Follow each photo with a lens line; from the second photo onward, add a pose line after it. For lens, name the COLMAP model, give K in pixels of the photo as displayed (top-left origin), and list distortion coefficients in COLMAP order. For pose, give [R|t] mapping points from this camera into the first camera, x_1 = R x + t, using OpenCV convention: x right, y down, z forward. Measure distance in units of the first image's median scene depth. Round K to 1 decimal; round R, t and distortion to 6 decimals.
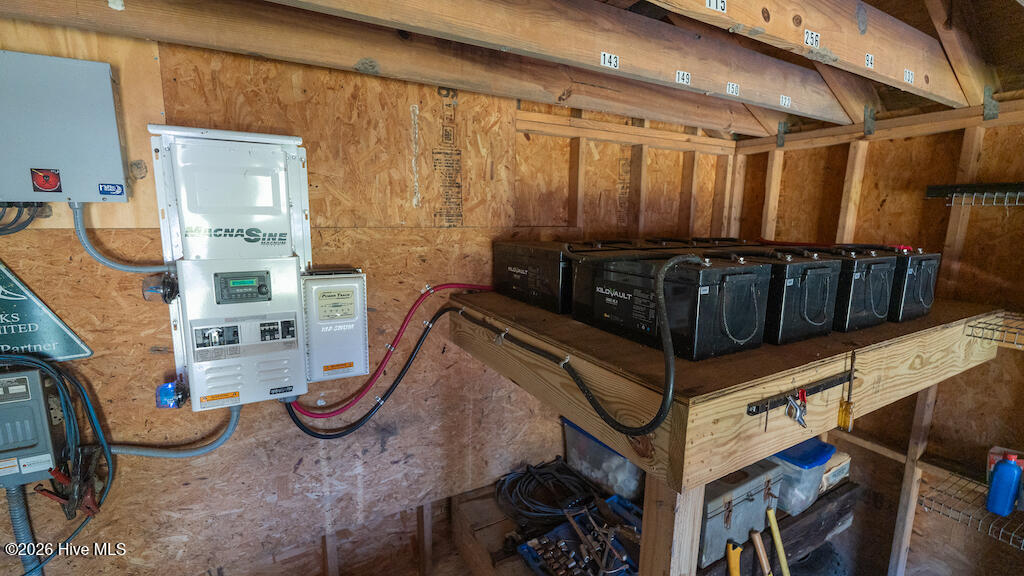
lens RADIAL K [[453.6, 0, 512.2], [0, 453.6, 288.0], [0, 0, 1]] dist [-0.008250, 0.001045]
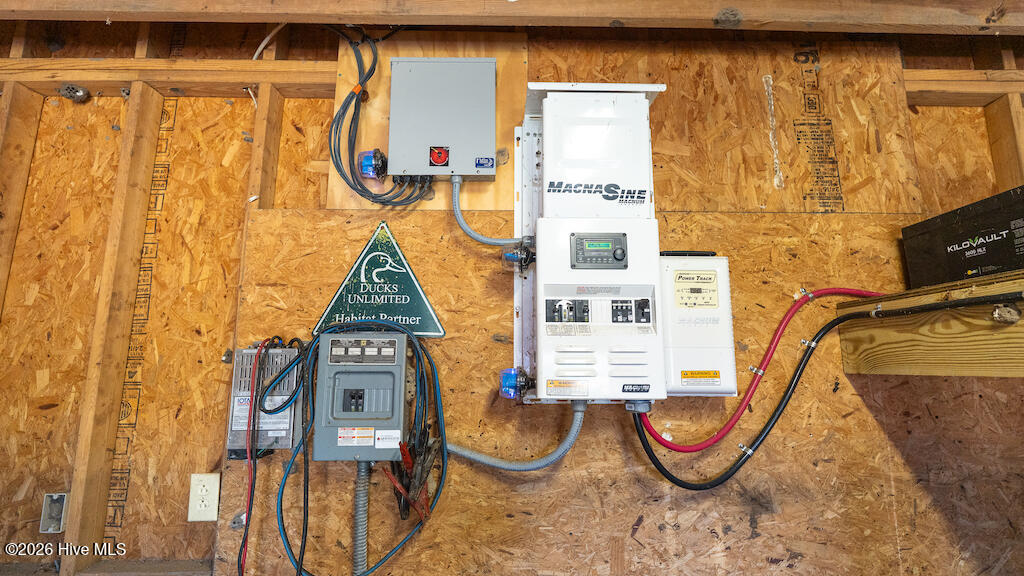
lens RADIAL K [[453.6, 0, 506.0], [0, 453.6, 287.2], [0, 0, 1]] dist [-0.008250, 0.001045]
pose [[0.874198, -0.094053, -0.476374, -0.279393], [-0.070898, 0.945824, -0.316845, 0.277689], [0.480366, 0.310759, 0.820169, 0.192355]]
